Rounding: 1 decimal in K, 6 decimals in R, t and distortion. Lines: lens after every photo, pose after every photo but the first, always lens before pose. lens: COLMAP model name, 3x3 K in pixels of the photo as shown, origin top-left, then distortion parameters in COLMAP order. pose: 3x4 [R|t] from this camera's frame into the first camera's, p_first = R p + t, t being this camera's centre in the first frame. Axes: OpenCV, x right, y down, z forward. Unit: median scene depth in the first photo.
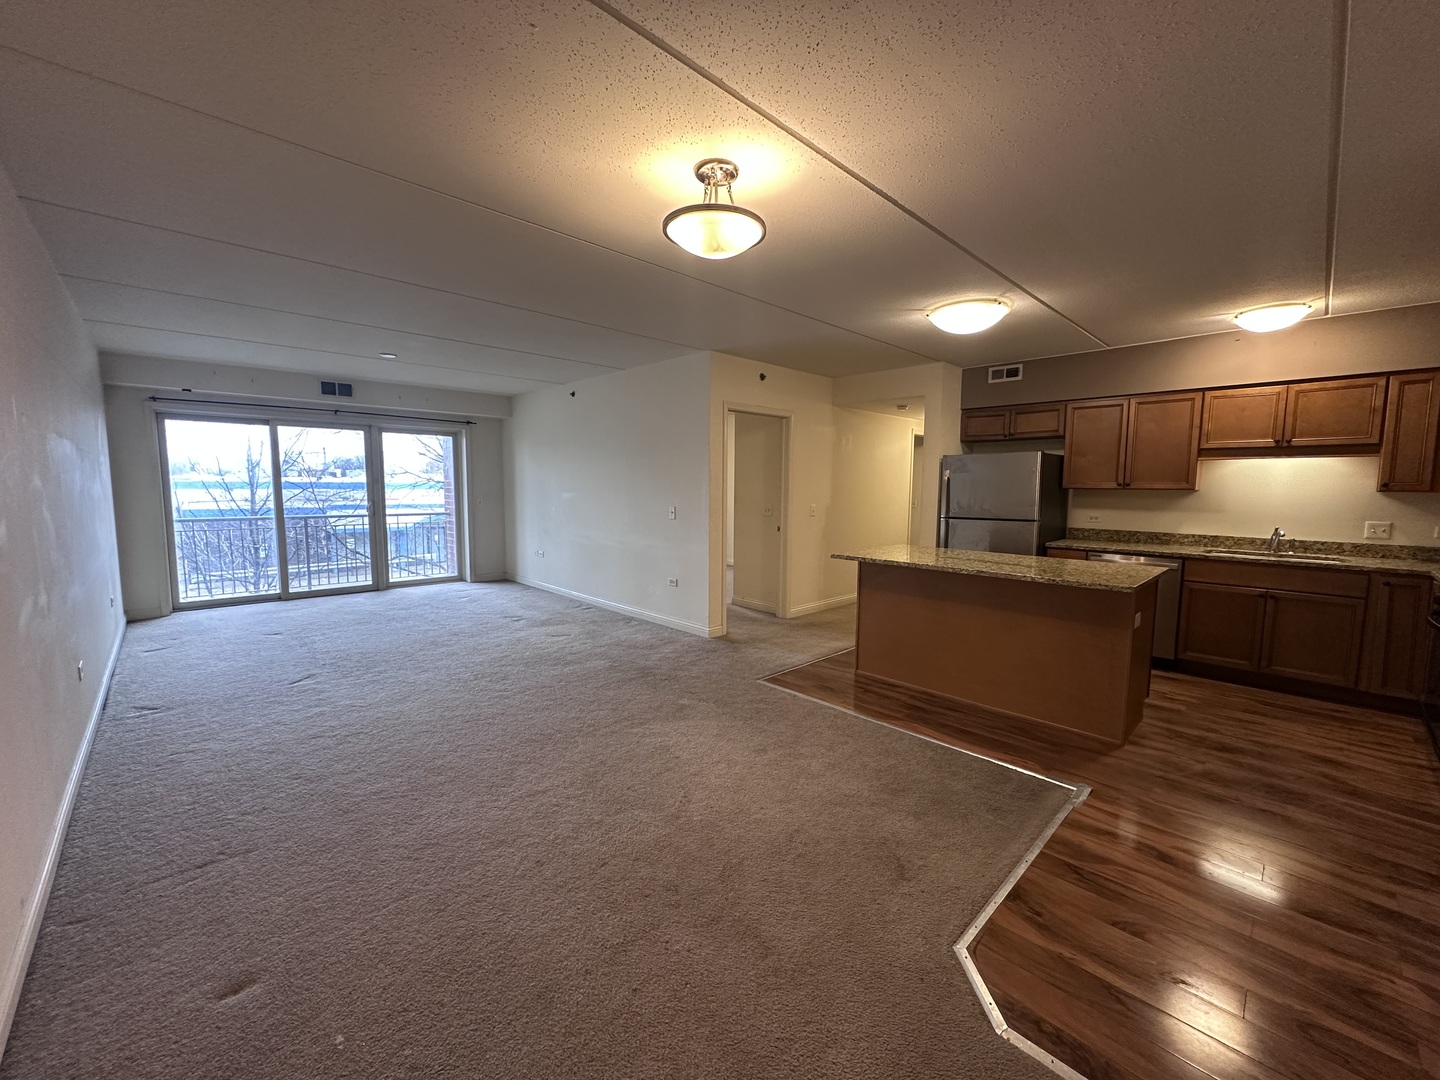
lens RADIAL K [[574.2, 0, 720.0], [0, 574.2, 540.0], [0, 0, 1]] dist [-0.002268, -0.000199]
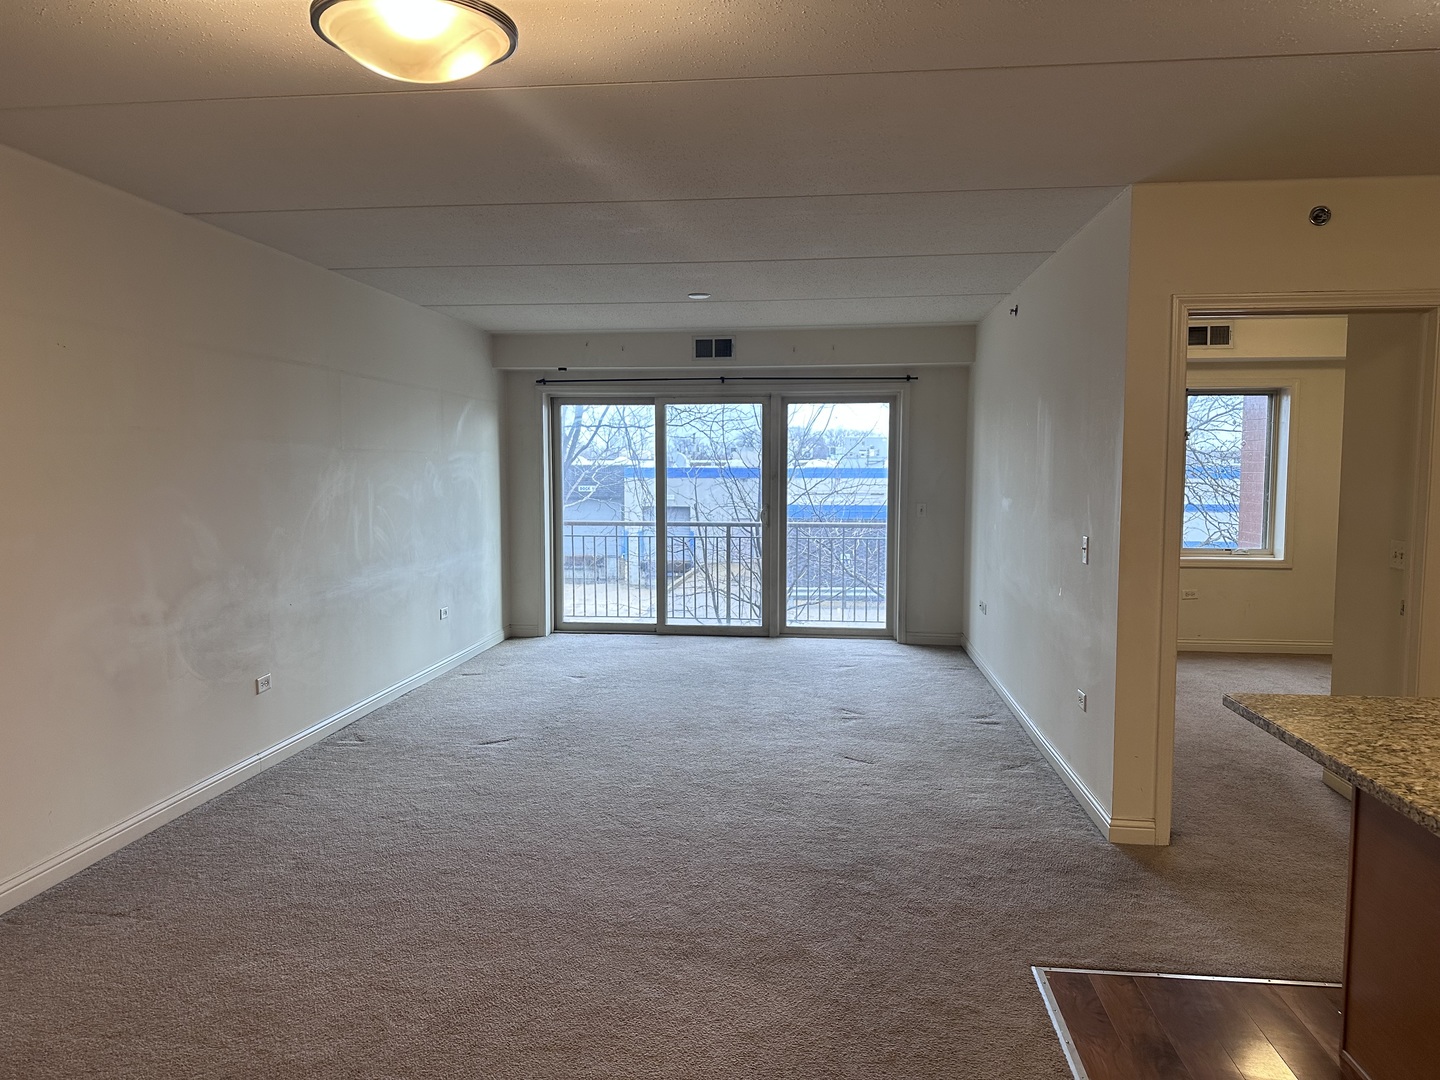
lens RADIAL K [[999.5, 0, 720.0], [0, 999.5, 540.0], [0, 0, 1]] dist [0.129865, -0.182884]
pose [[0.641543, 0.051004, -0.765389, 0.361827], [-0.069358, 0.997557, 0.008340, -0.043363], [0.763945, 0.047735, 0.643514, 0.254521]]
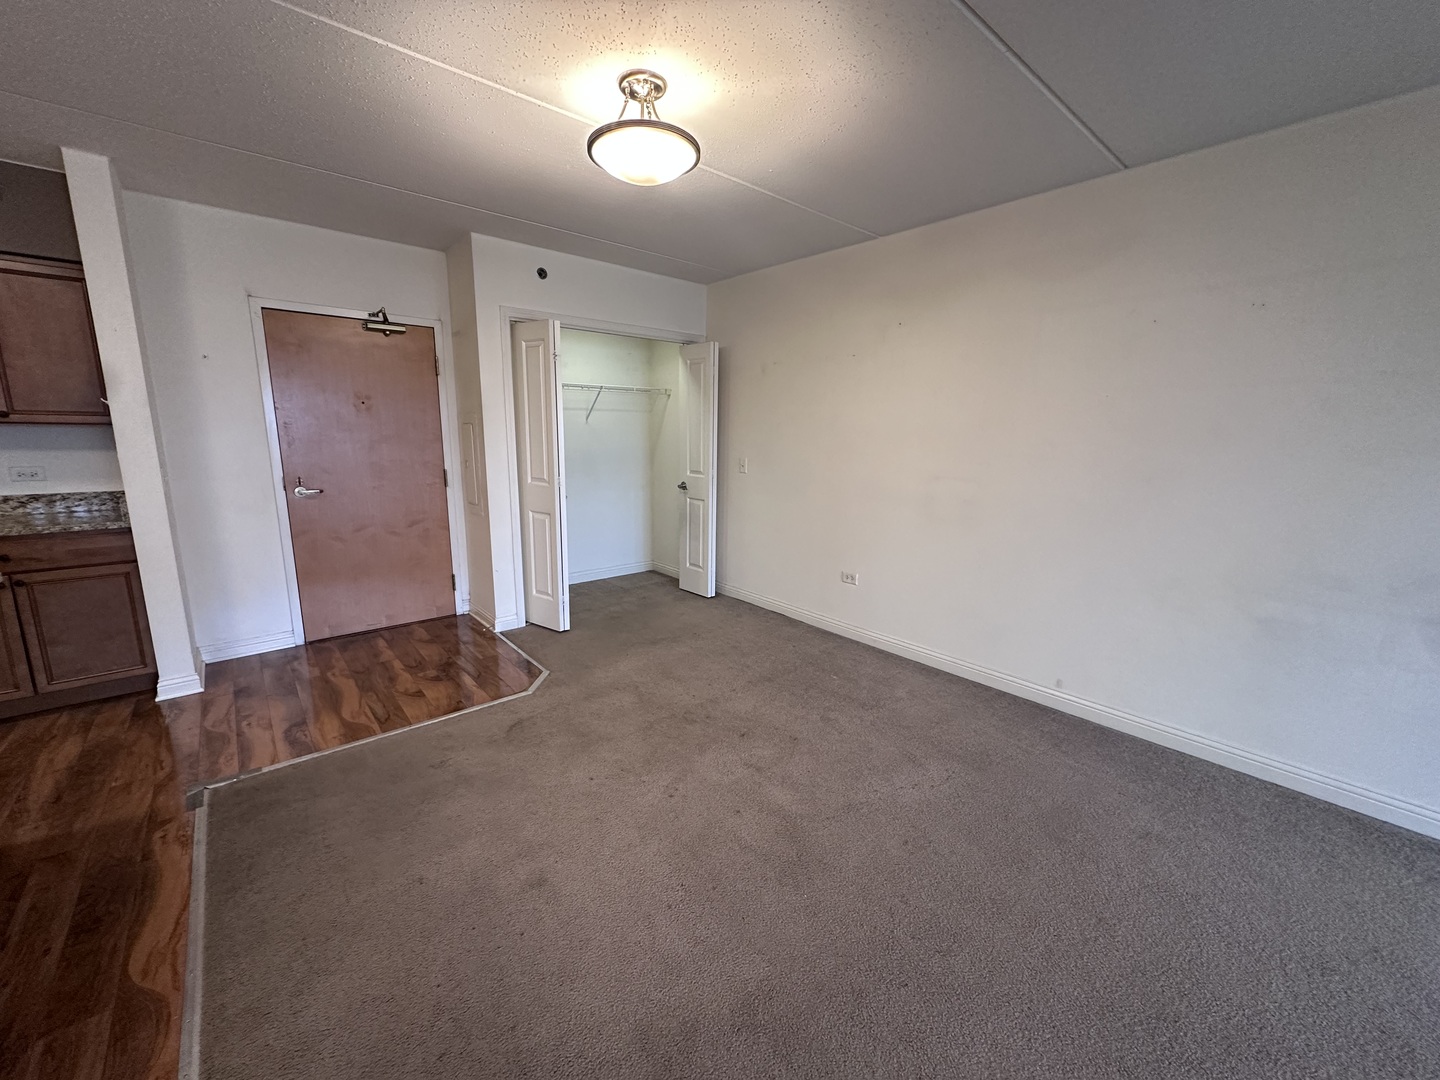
lens RADIAL K [[574.2, 0, 720.0], [0, 574.2, 540.0], [0, 0, 1]] dist [-0.002268, -0.000199]
pose [[-0.997952, -0.036845, 0.052294, -0.080741], [-0.020337, 0.957796, 0.286728, -0.085695], [-0.060651, 0.285077, -0.956584, 0.819645]]
